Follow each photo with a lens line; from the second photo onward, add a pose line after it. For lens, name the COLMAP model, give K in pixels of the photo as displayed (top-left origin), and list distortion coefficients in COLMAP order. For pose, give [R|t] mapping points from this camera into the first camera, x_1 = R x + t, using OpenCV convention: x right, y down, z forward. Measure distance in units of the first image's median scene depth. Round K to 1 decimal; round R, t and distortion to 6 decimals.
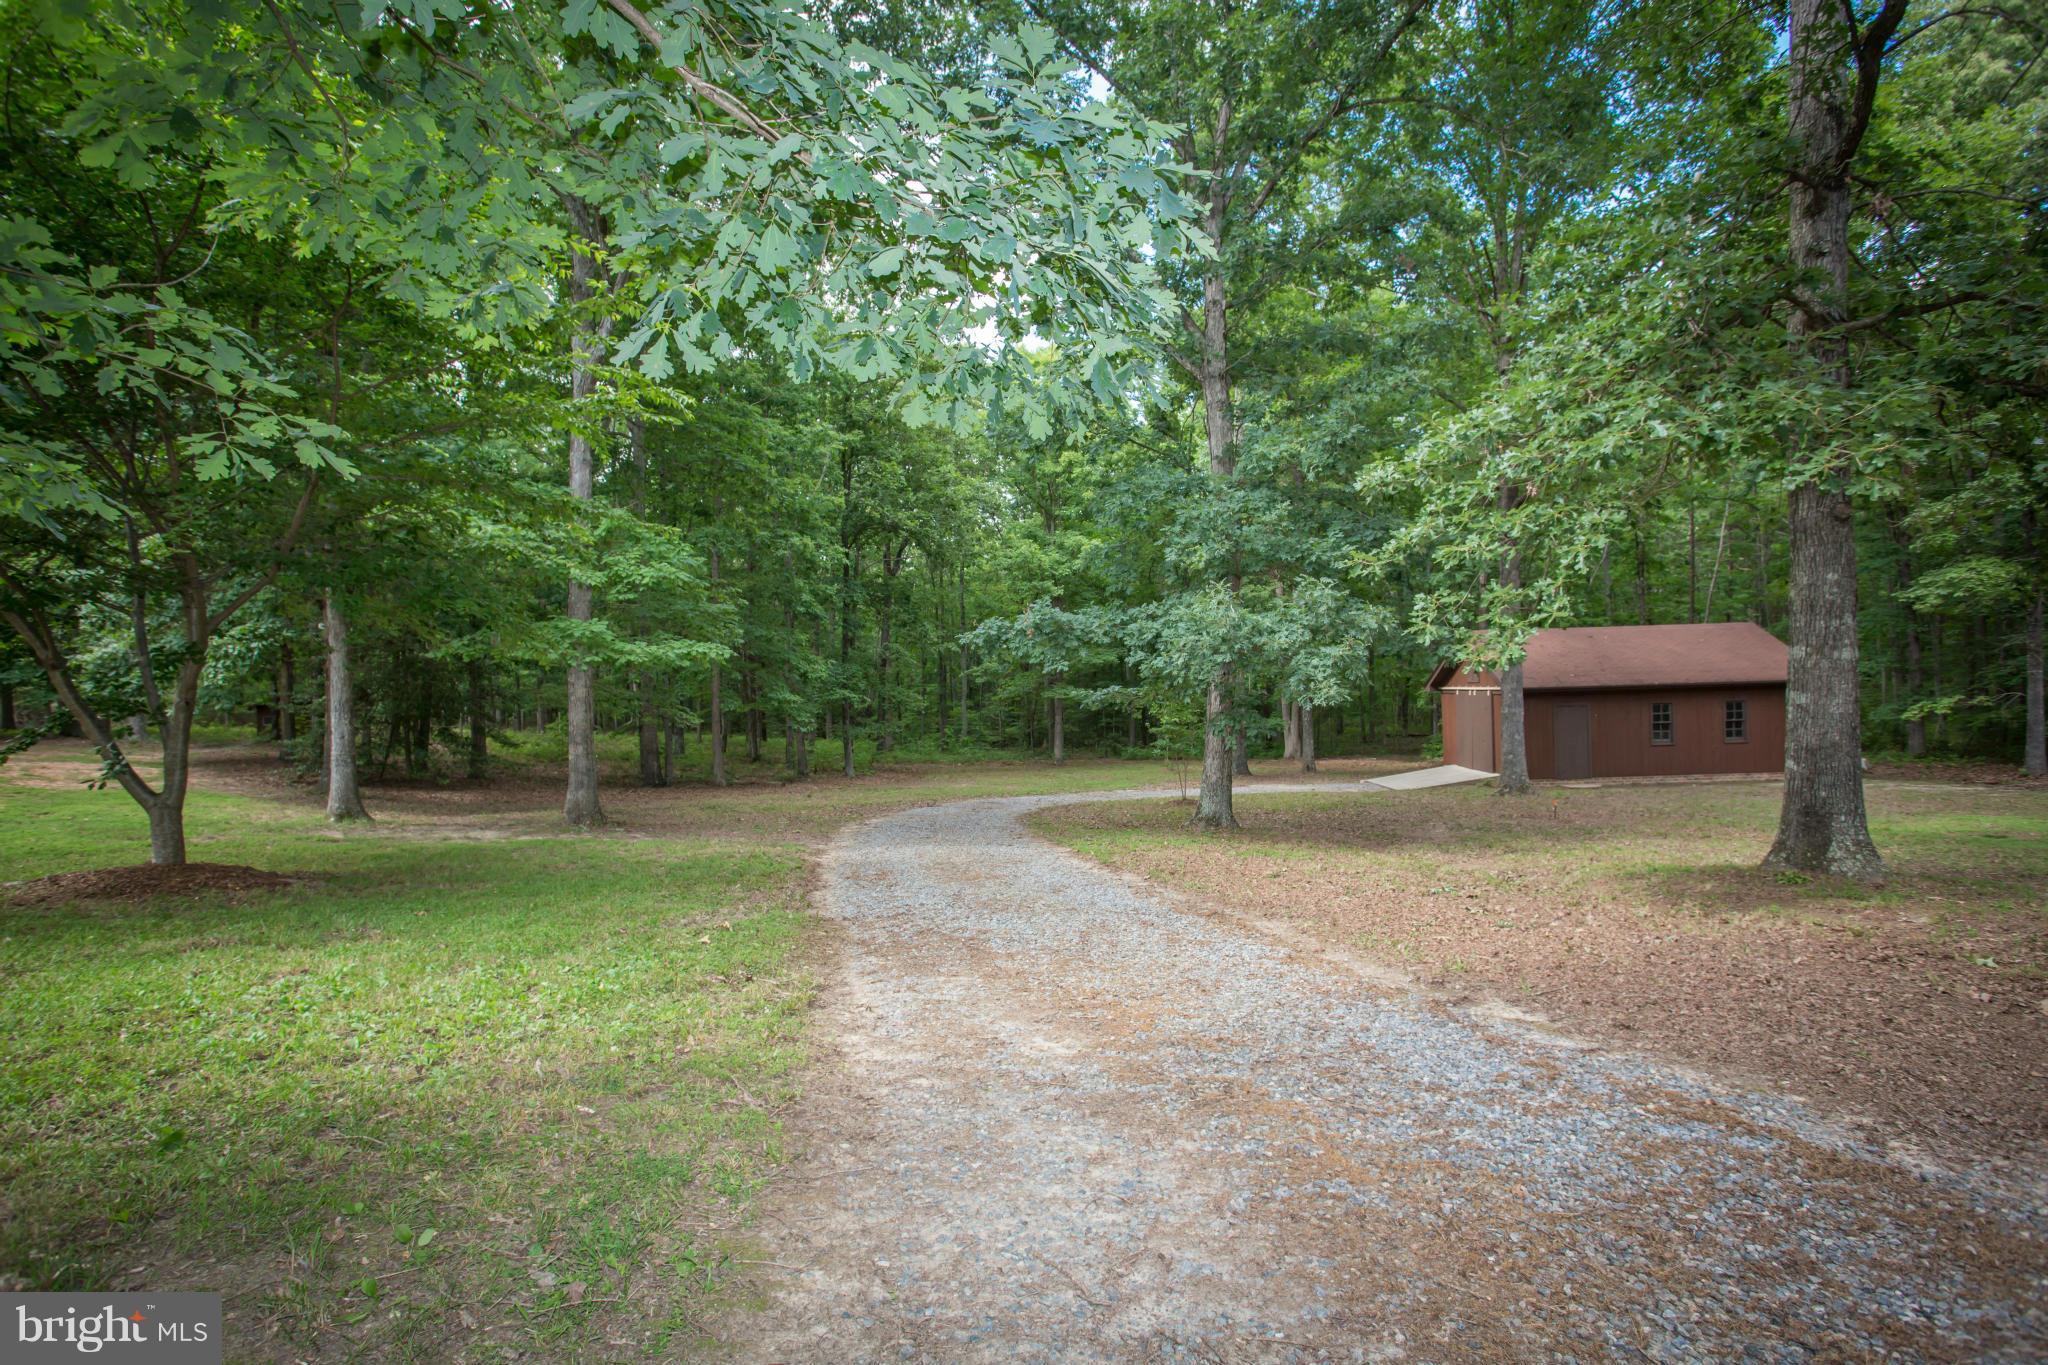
lens RADIAL K [[996.4, 0, 1015.7], [0, 996.4, 663.4], [0, 0, 1]] dist [-0.075160, 0.028737]
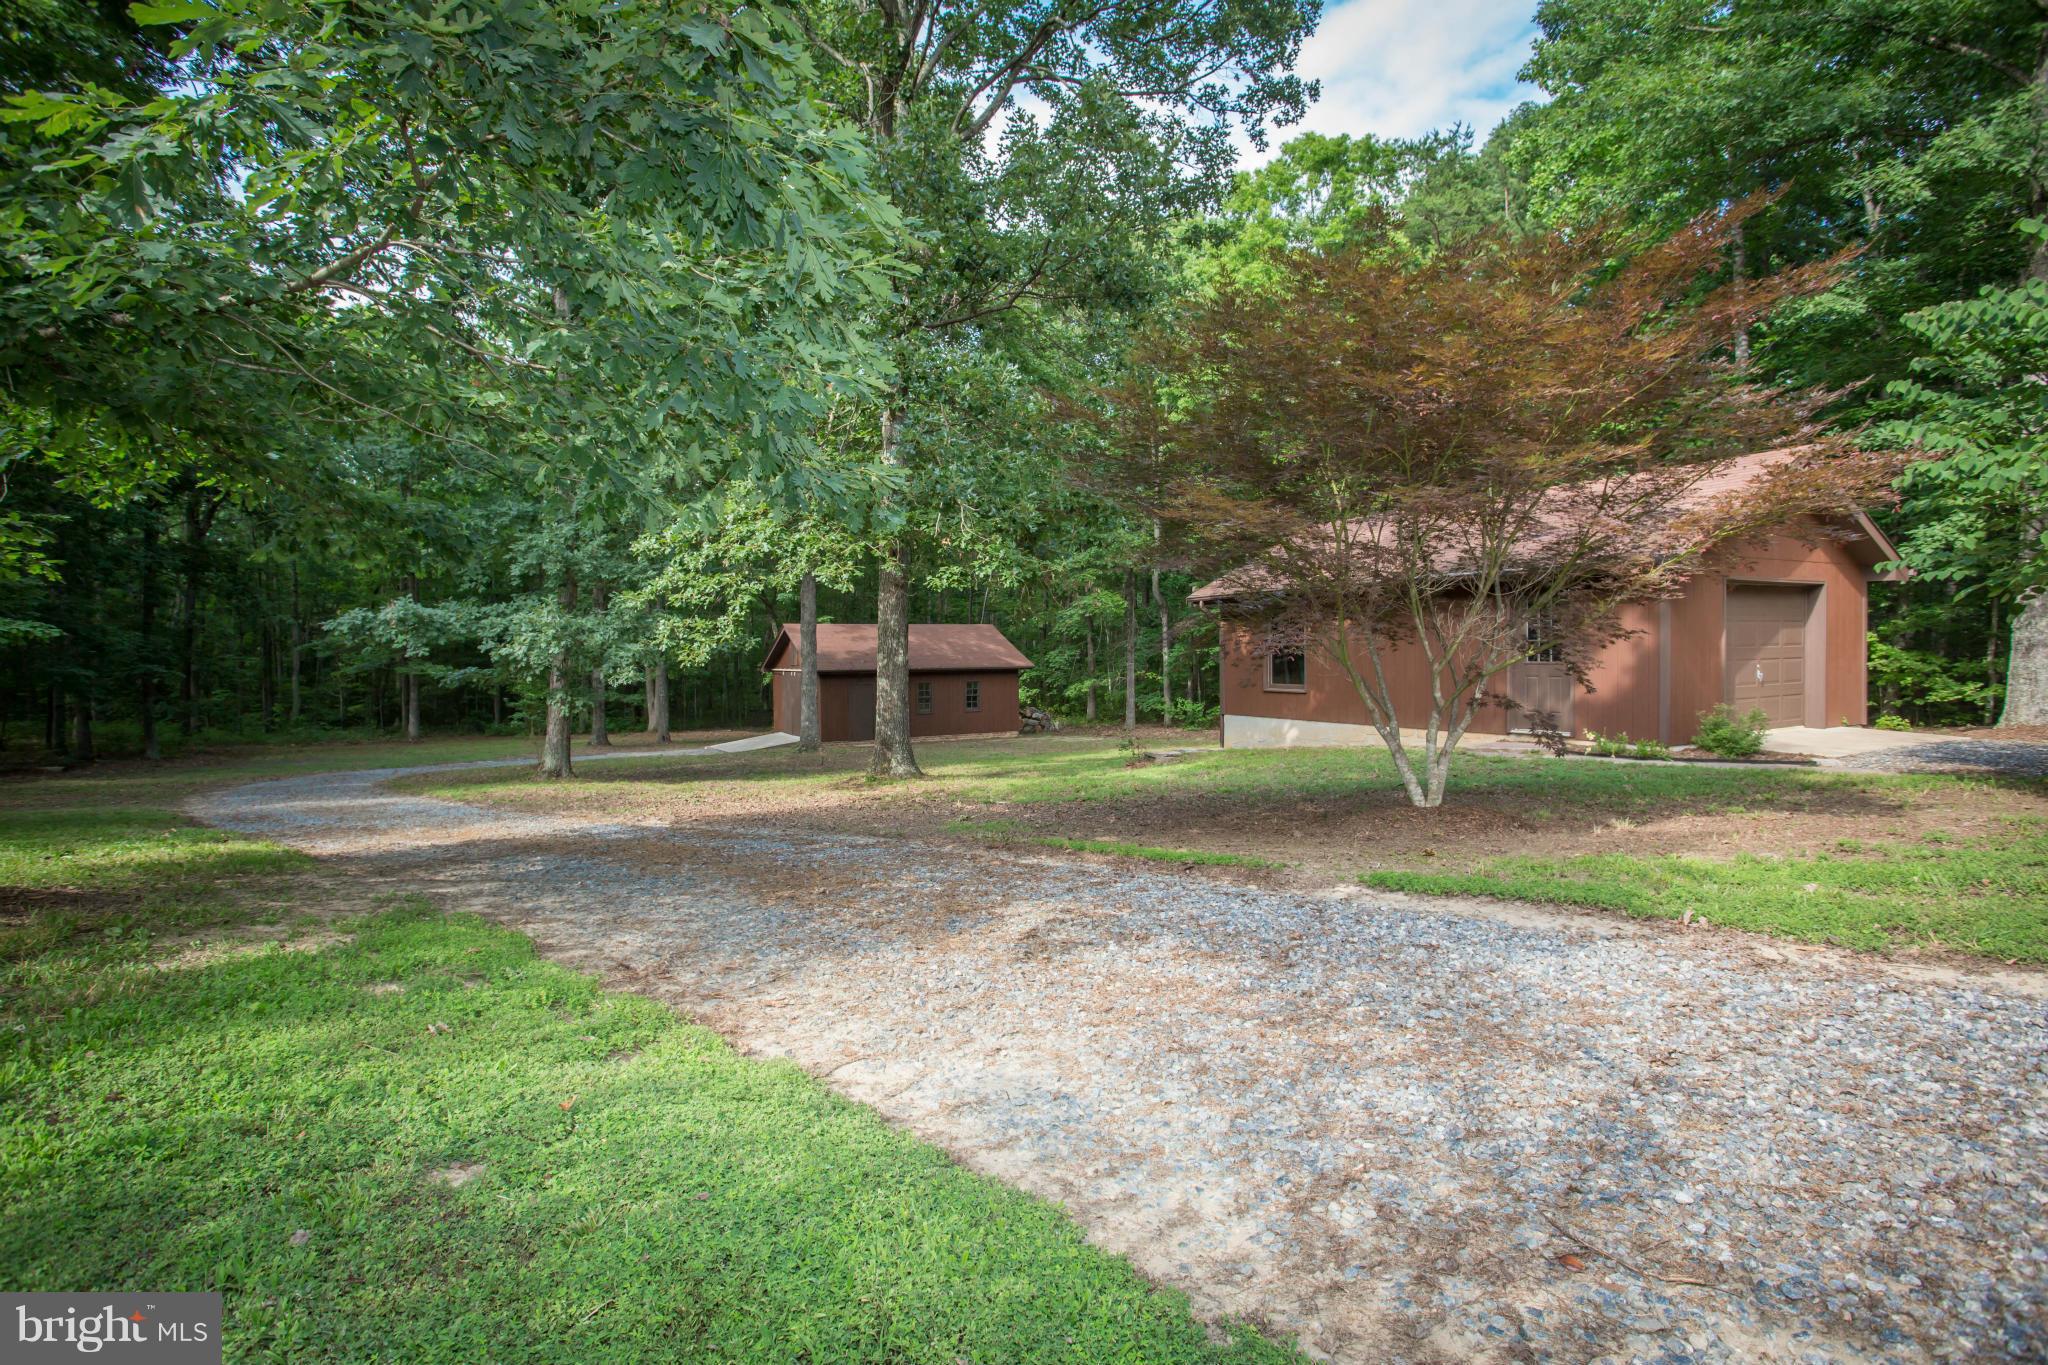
lens RADIAL K [[1017.0, 0, 1024.0], [0, 1017.0, 682.5], [0, 0, 1]] dist [-0.084222, 0.035210]
pose [[0.827212, 0.002194, 0.561885, -0.026431], [-0.026753, 0.999012, 0.035485, -0.021796], [-0.561252, -0.044385, 0.826454, -0.430736]]
